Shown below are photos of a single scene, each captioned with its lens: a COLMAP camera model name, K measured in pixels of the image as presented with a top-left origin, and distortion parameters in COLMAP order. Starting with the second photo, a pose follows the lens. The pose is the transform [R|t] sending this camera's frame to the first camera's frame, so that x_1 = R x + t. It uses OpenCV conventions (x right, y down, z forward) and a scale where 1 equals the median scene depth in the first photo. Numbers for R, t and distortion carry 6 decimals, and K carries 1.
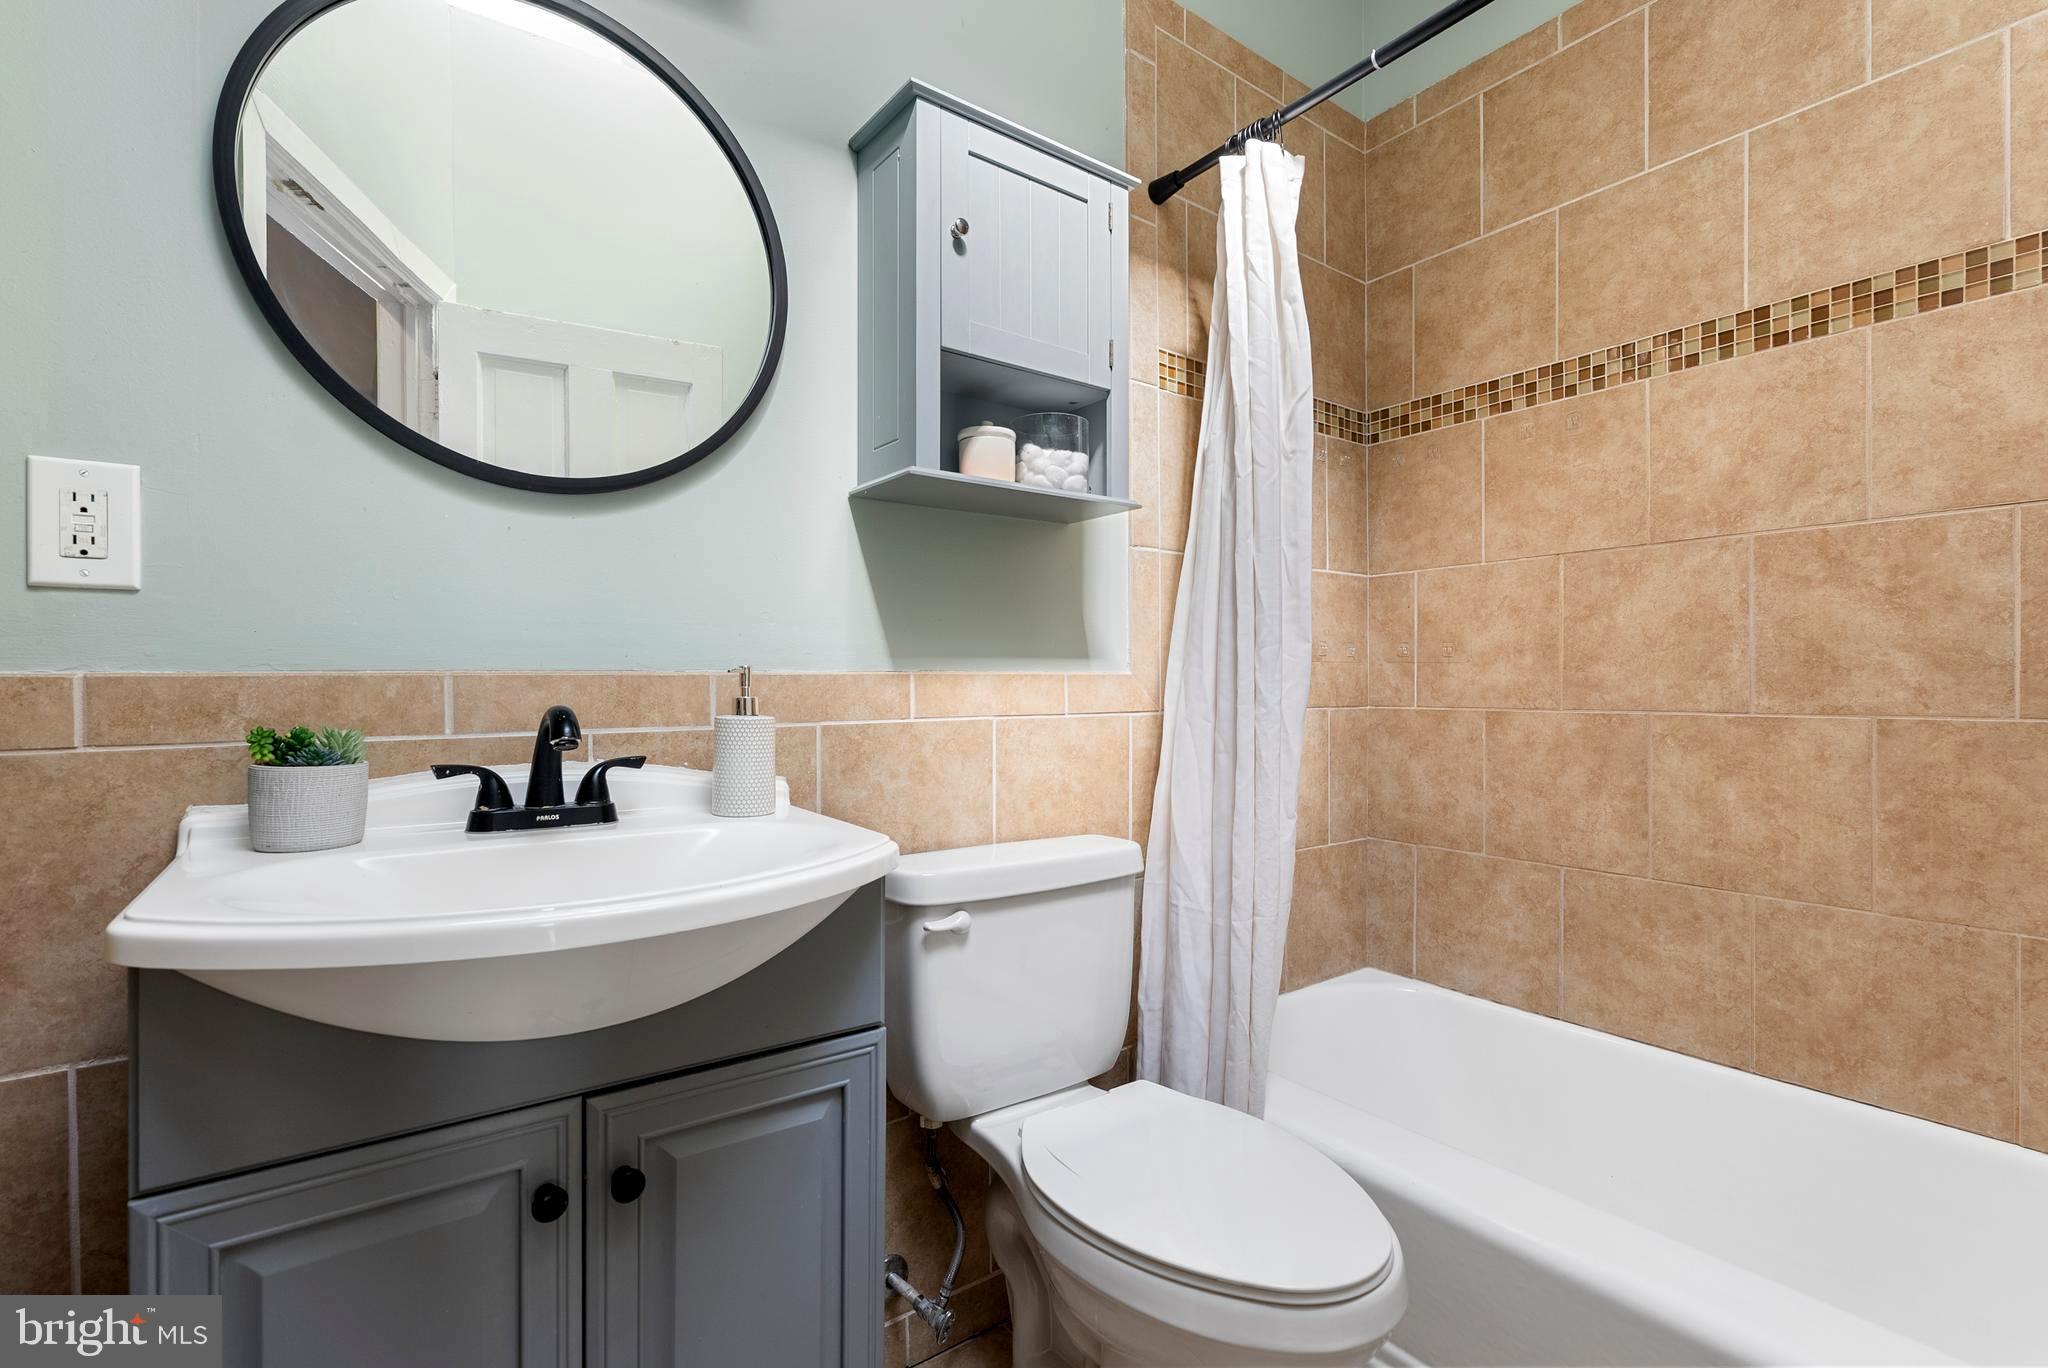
lens RADIAL K [[915.7, 0, 1024.0], [0, 915.7, 684.0], [0, 0, 1]] dist [0.009679, 0.000329]
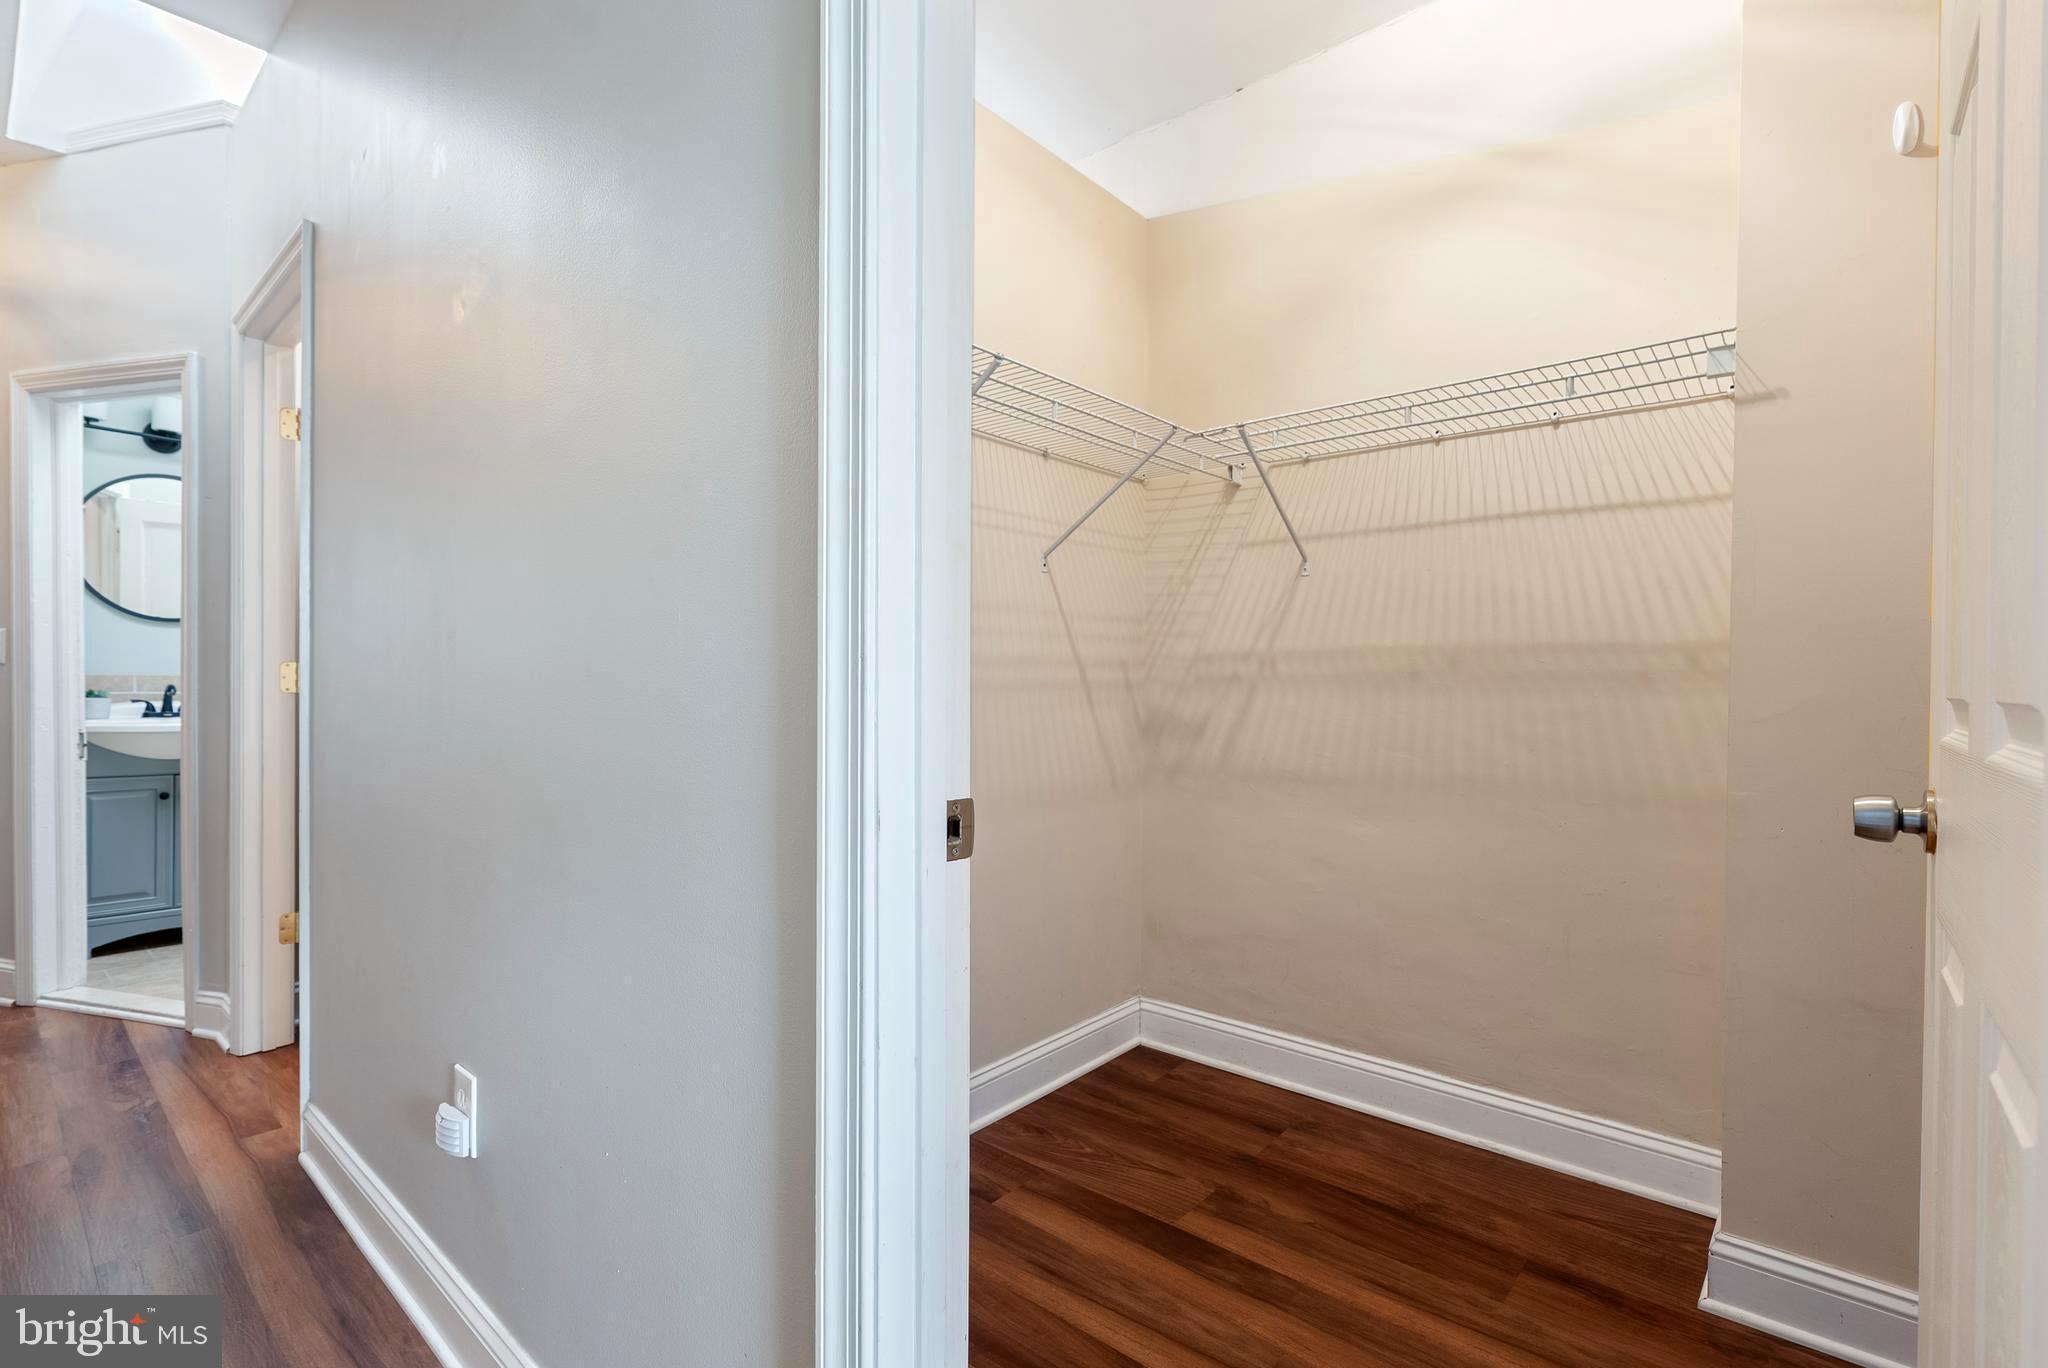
lens RADIAL K [[935.3, 0, 1020.9], [0, 935.3, 691.3], [0, 0, 1]] dist [-0.004378, -0.000169]
pose [[0.974457, 0.001998, 0.224566, 0.860174], [-0.004832, 0.999916, 0.012068, -0.003178], [-0.224523, -0.012845, 0.974384, -1.482353]]
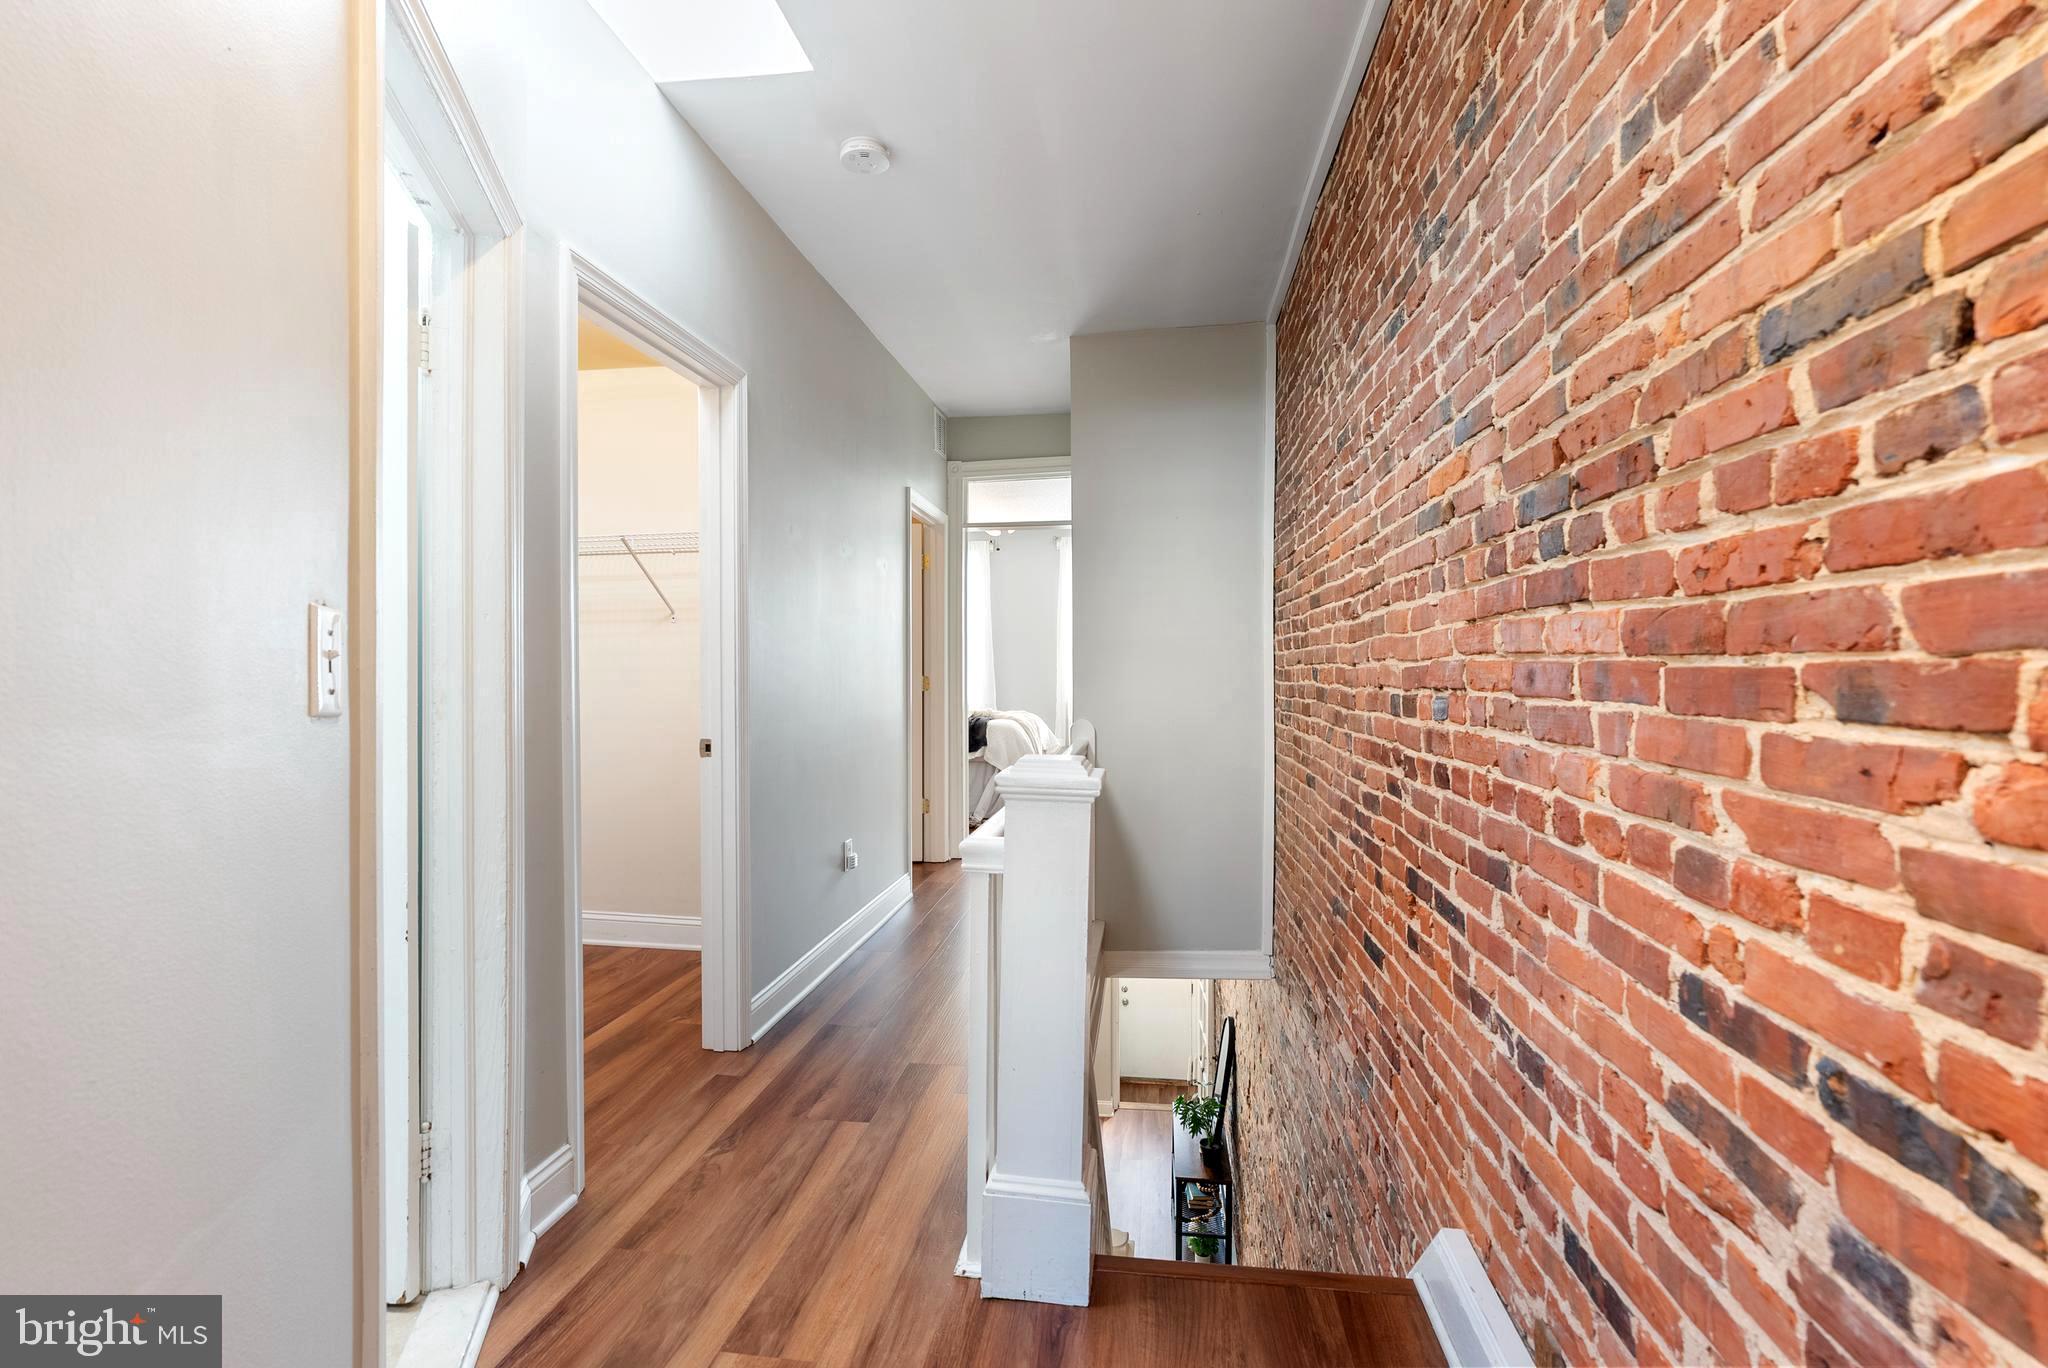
lens RADIAL K [[956.3, 0, 1017.2], [0, 956.3, 672.2], [0, 0, 1]] dist [-0.004332, 0.000694]
pose [[-0.712750, 0.001713, 0.701416, -0.736762], [0.004294, 0.999989, 0.001921, -0.037872], [-0.701405, 0.004381, -0.712749, 0.170031]]
